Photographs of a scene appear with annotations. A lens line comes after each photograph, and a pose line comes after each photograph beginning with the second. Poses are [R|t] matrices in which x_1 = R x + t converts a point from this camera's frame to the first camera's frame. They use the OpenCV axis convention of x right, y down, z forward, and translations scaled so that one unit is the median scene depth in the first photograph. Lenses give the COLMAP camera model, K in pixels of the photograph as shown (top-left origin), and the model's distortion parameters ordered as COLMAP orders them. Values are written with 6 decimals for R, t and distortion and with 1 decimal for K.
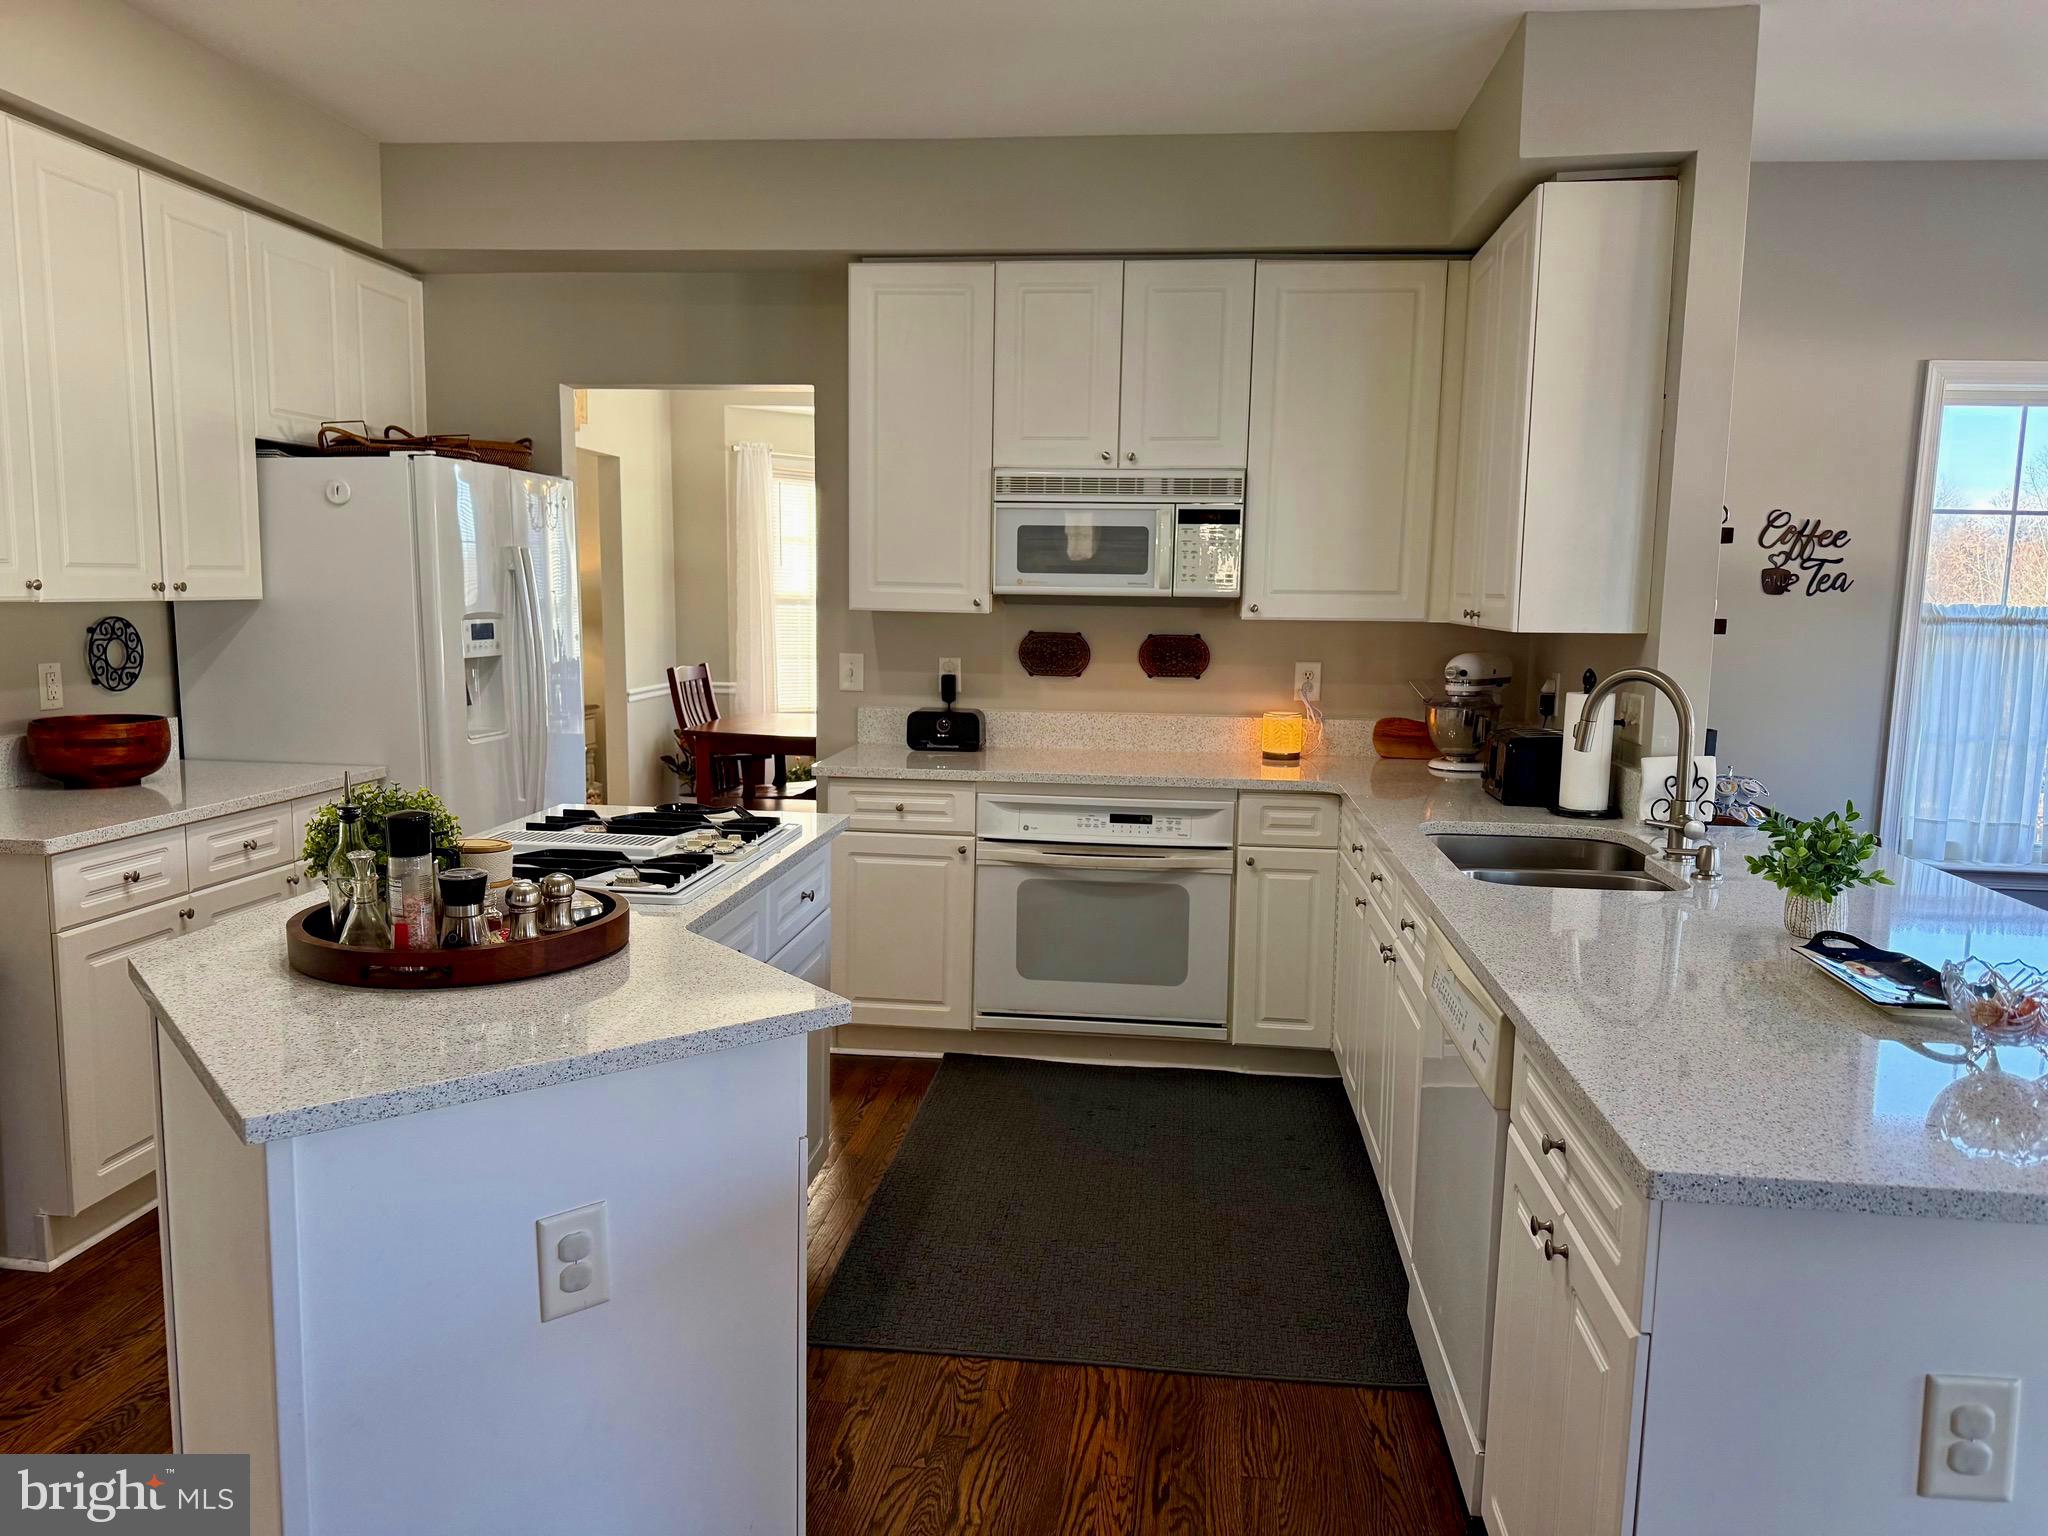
lens RADIAL K [[1435.9, 0, 1025.3], [0, 1435.9, 781.5], [0, 0, 1]] dist [0.067972, -0.061056]
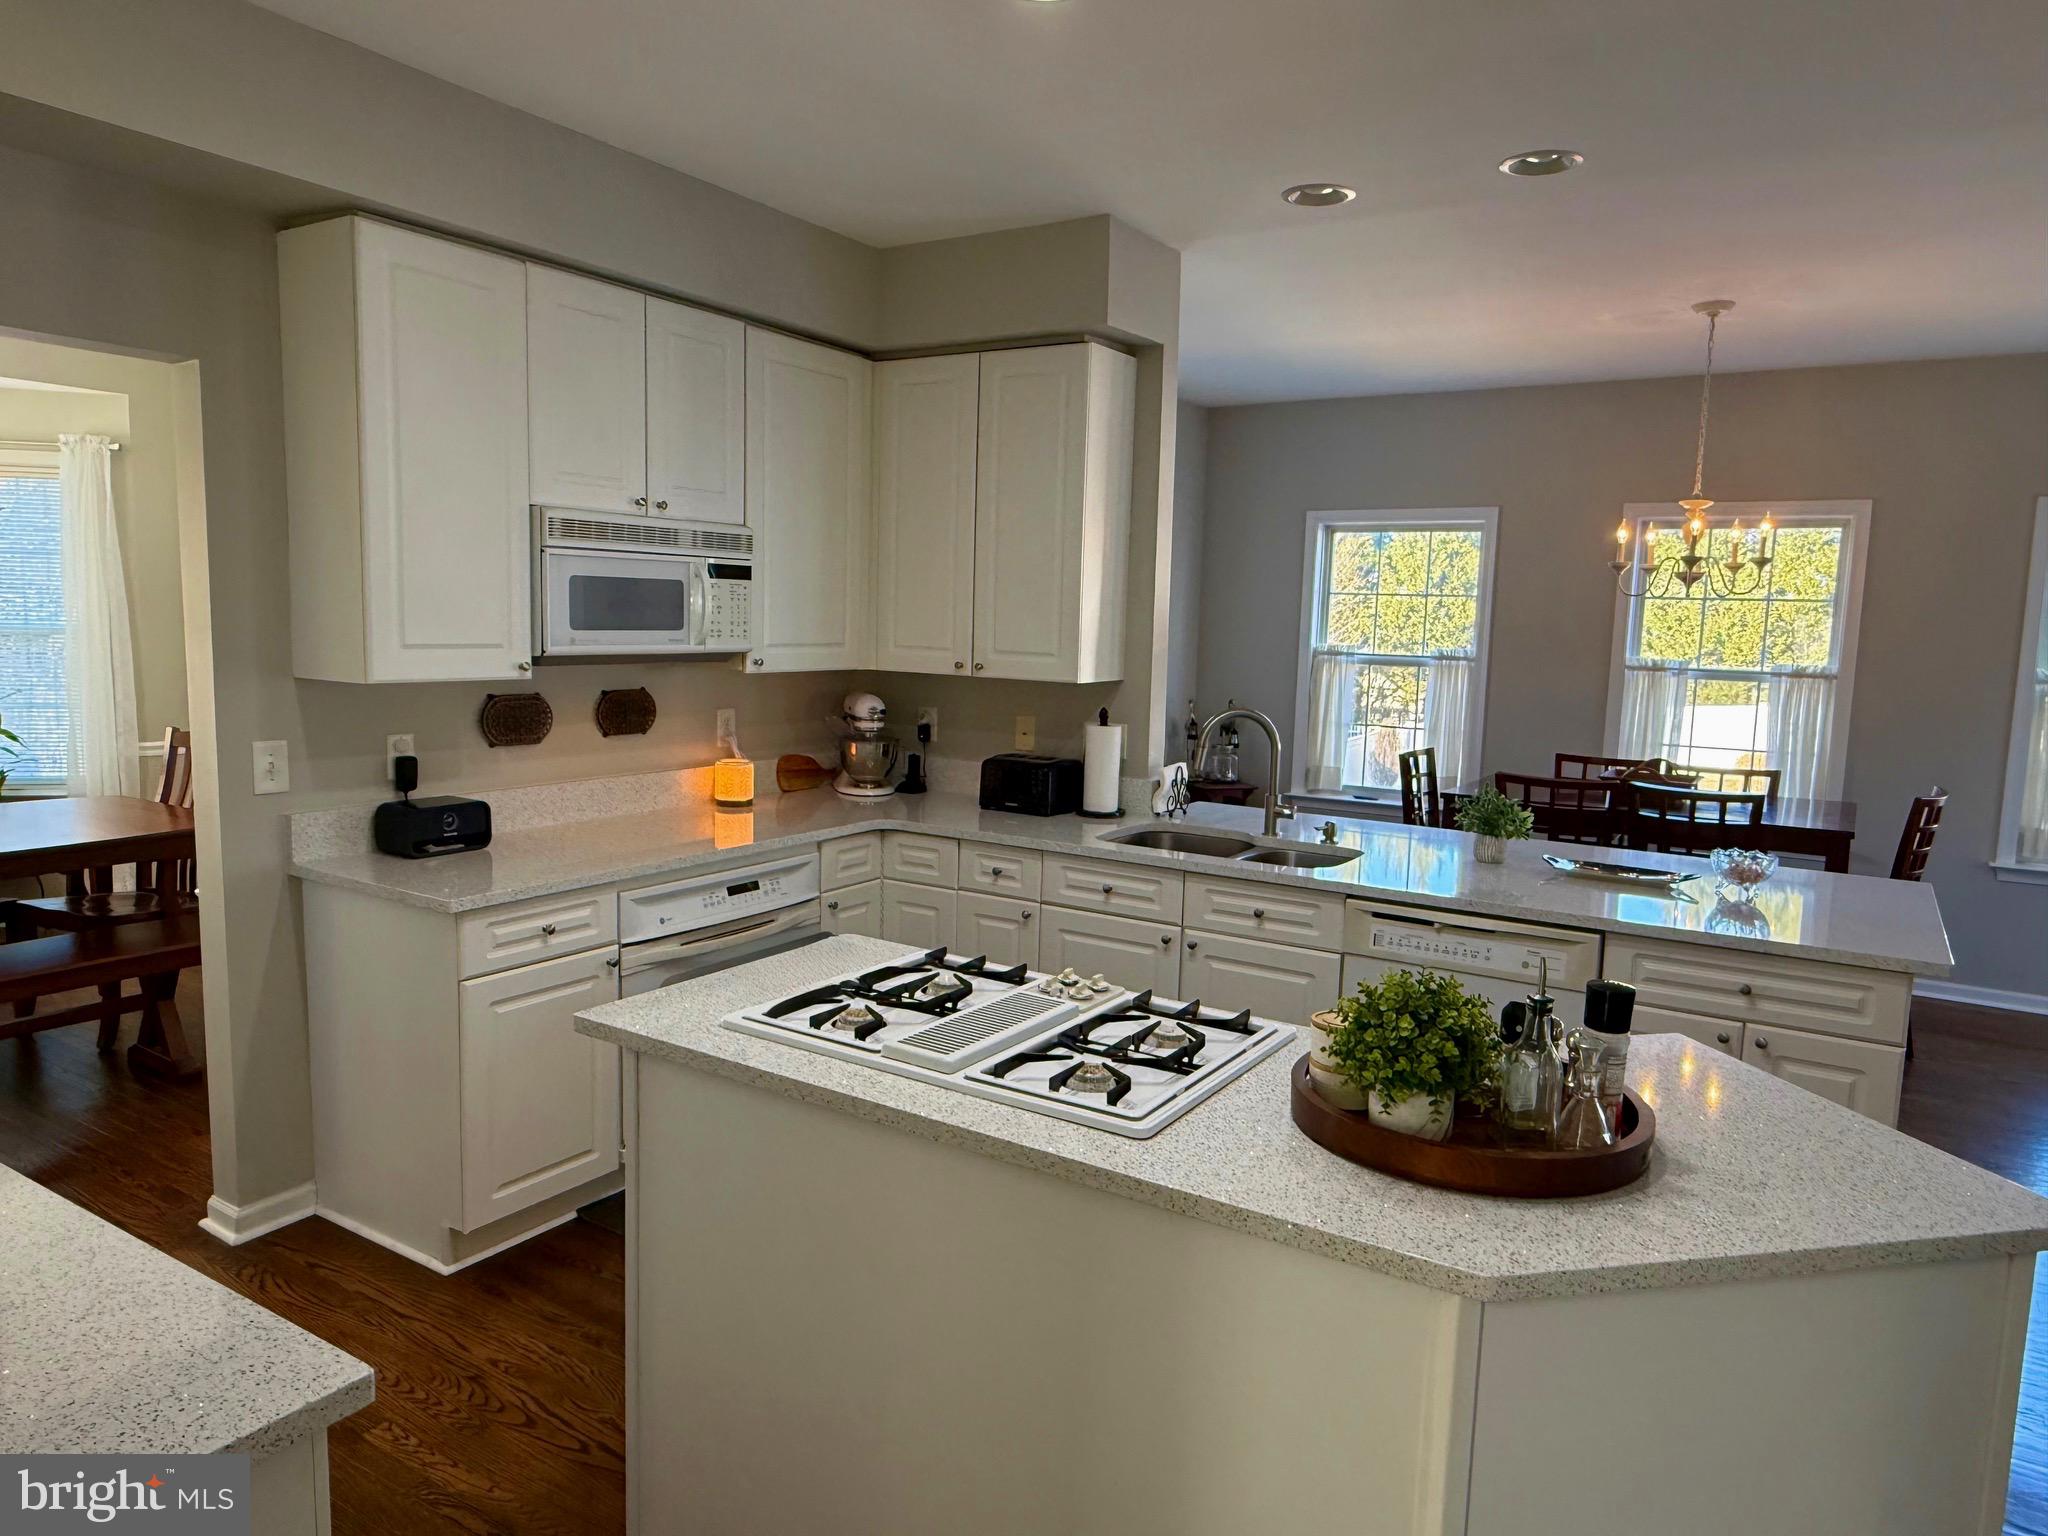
lens RADIAL K [[1324.0, 0, 1007.3], [0, 1324.0, 766.7], [0, 0, 1]] dist [0.004501, 0.001110]
pose [[0.449548, -0.109574, 0.886510, -0.604607], [0.101092, 0.992313, 0.071388, -0.096906], [-0.887517, 0.057527, 0.457169, 0.423849]]
